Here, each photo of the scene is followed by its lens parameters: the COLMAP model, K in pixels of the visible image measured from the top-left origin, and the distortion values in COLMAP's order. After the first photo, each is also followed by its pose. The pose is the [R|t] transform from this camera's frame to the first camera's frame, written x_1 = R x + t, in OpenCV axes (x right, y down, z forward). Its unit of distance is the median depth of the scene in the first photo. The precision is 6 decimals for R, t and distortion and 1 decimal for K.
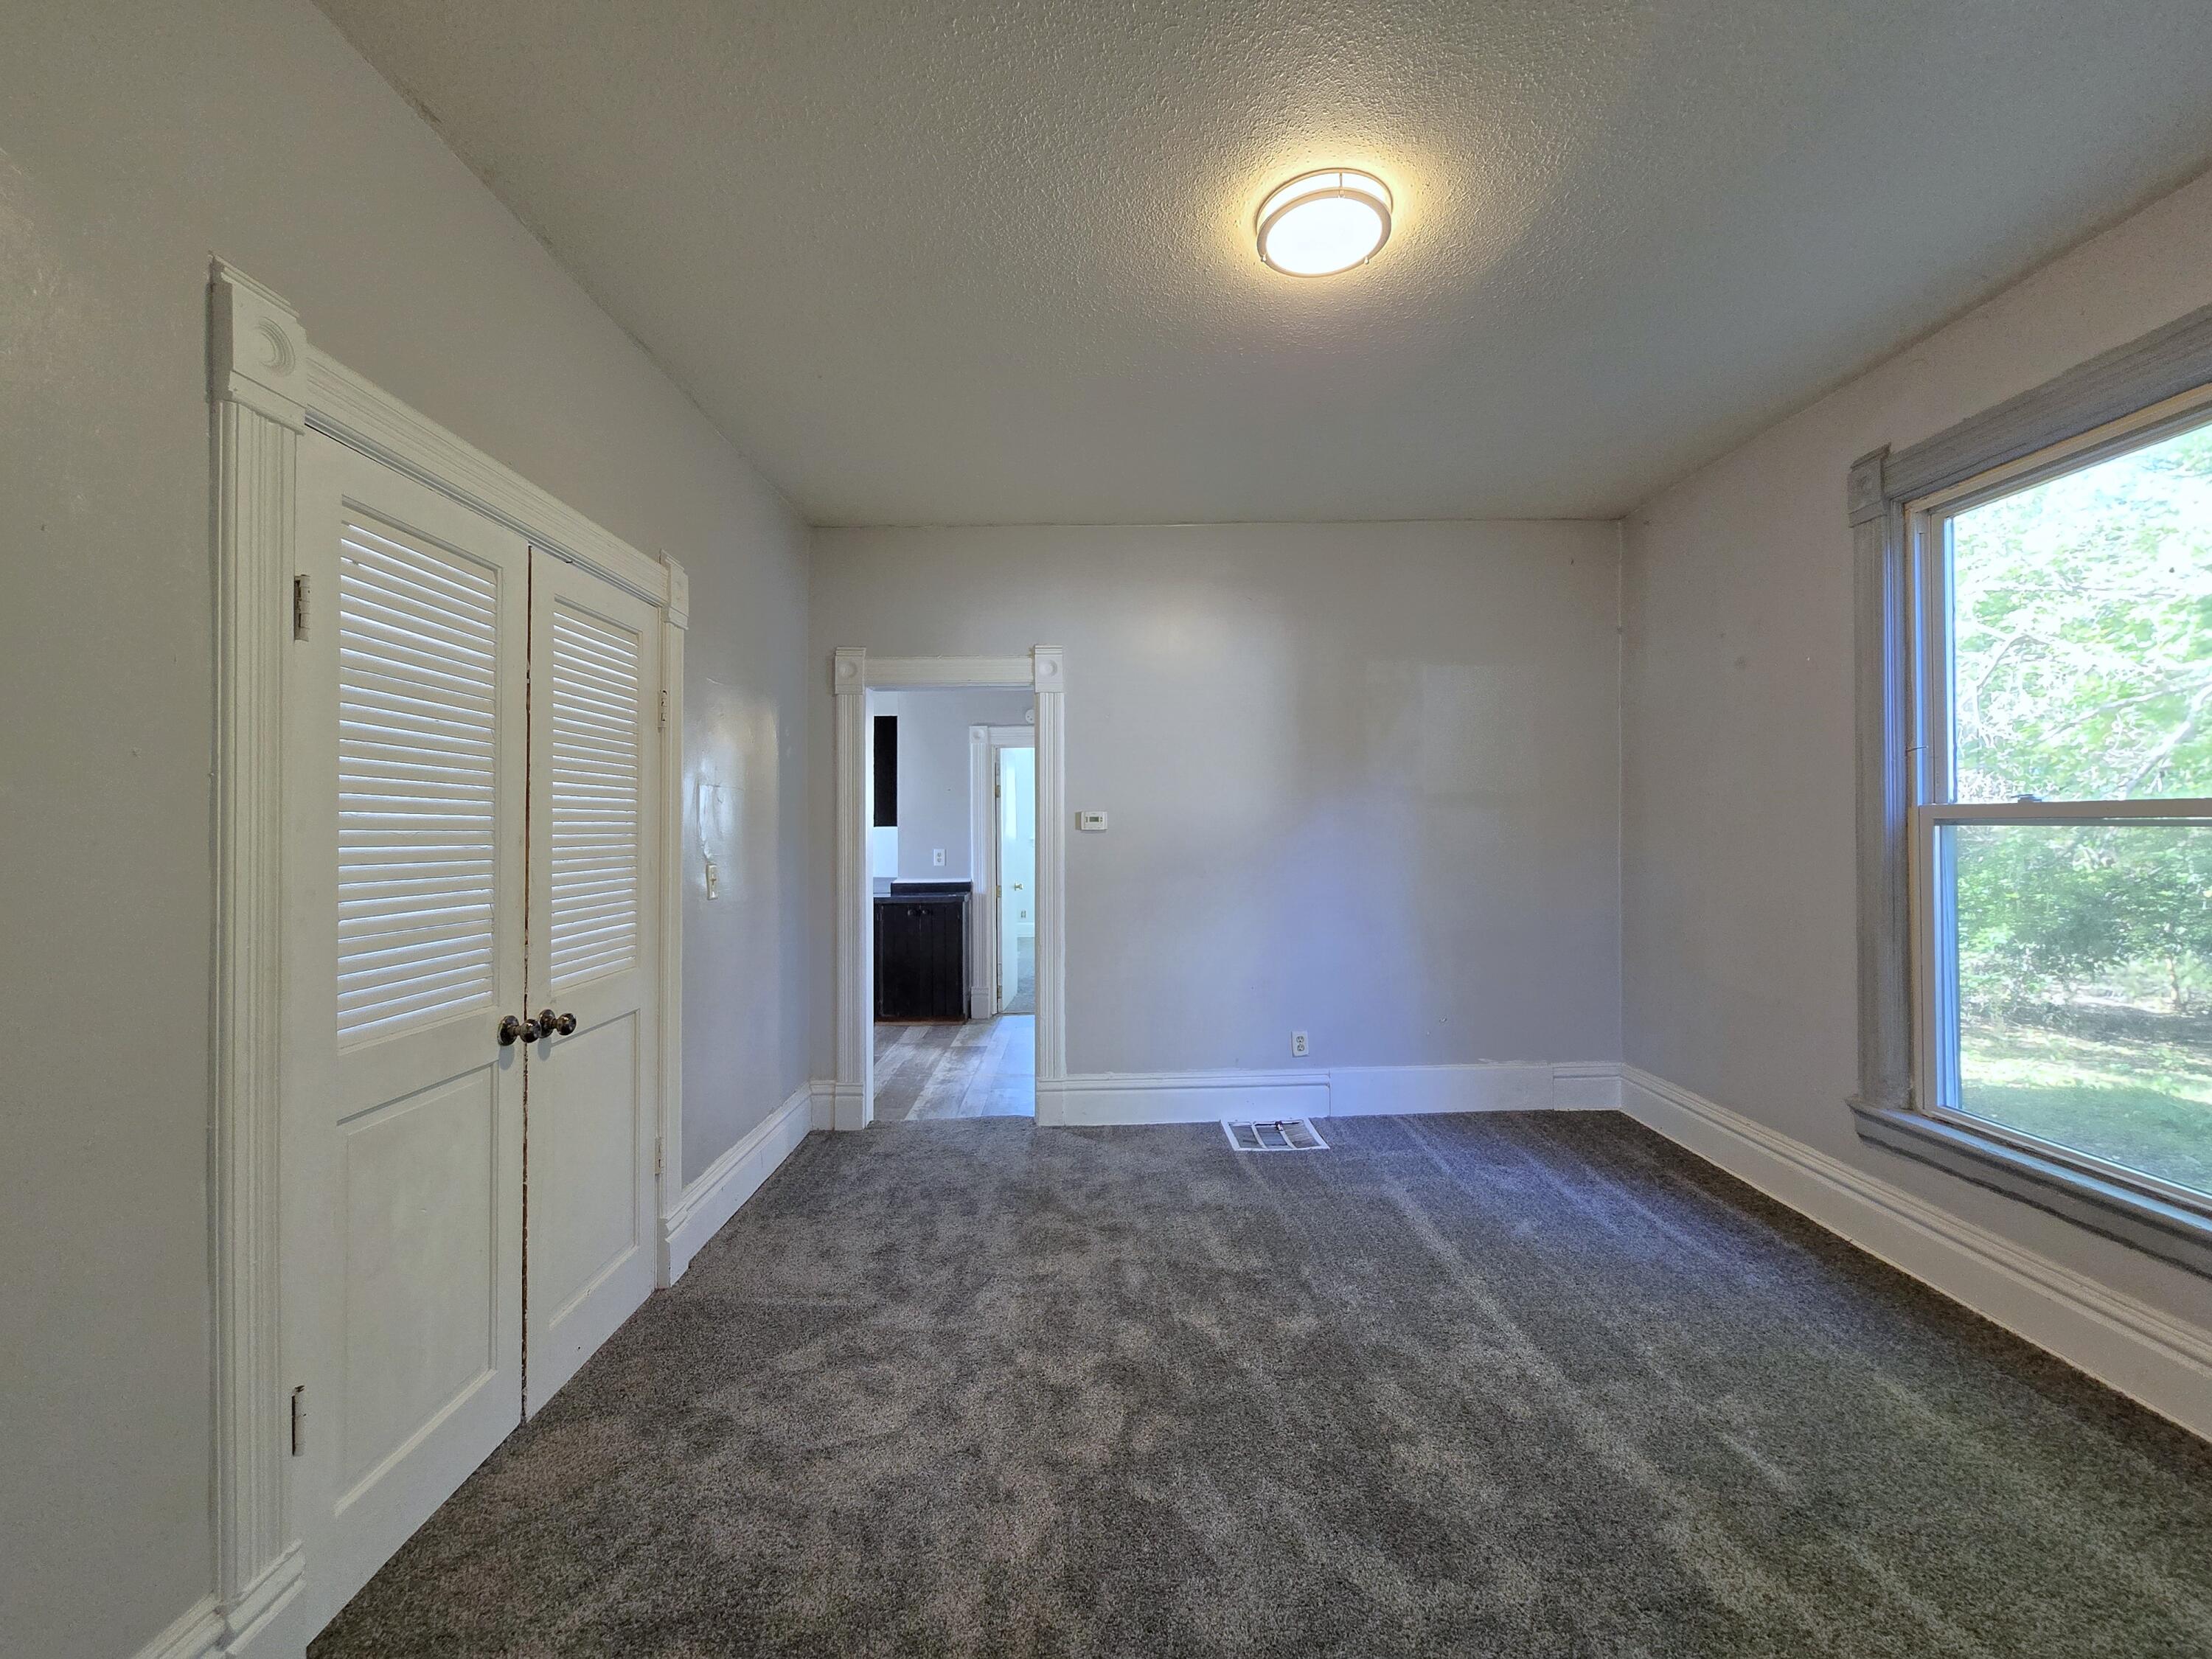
lens RADIAL K [[917.1, 0, 1127.2], [0, 917.1, 826.3], [0, 0, 1]] dist [-0.002196, 0.000314]
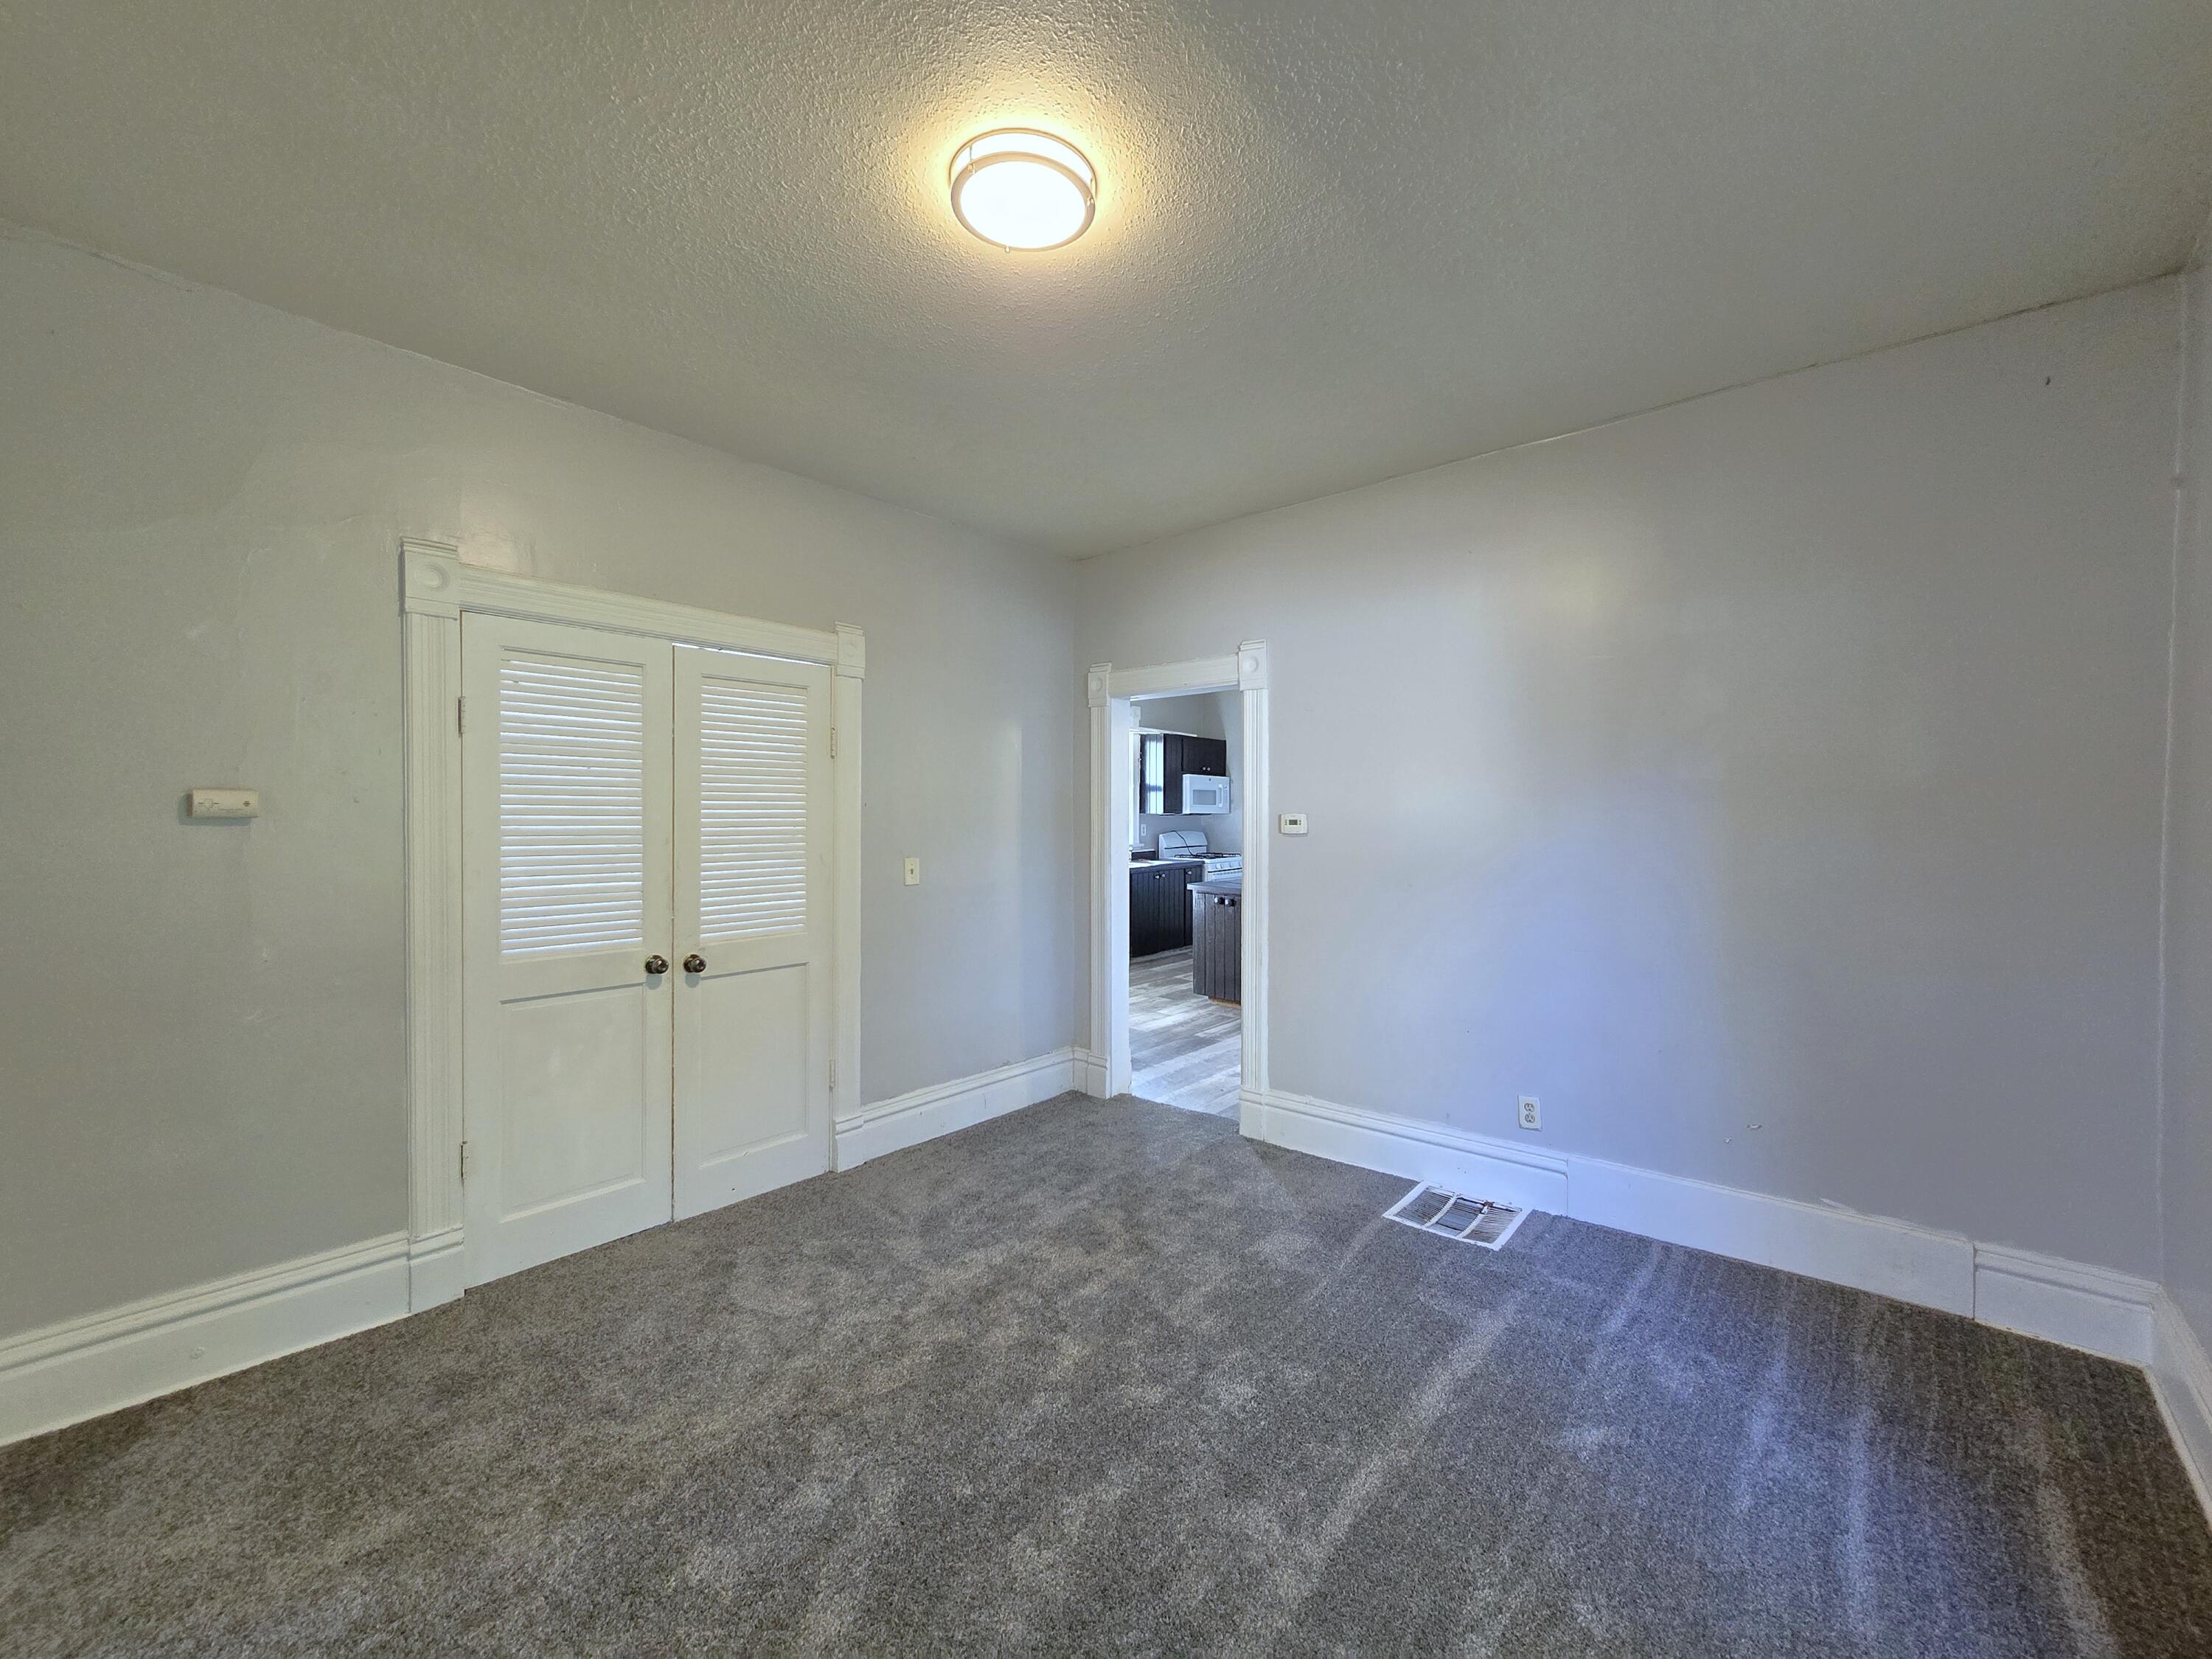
lens RADIAL K [[917.1, 0, 1116.2], [0, 917.1, 824.0], [0, 0, 1]] dist [-0.002196, 0.000314]
pose [[0.736934, 0.015350, -0.675791, 0.566309], [-0.004005, 0.999824, 0.018343, -0.027054], [0.675953, -0.010811, 0.736865, 0.236456]]
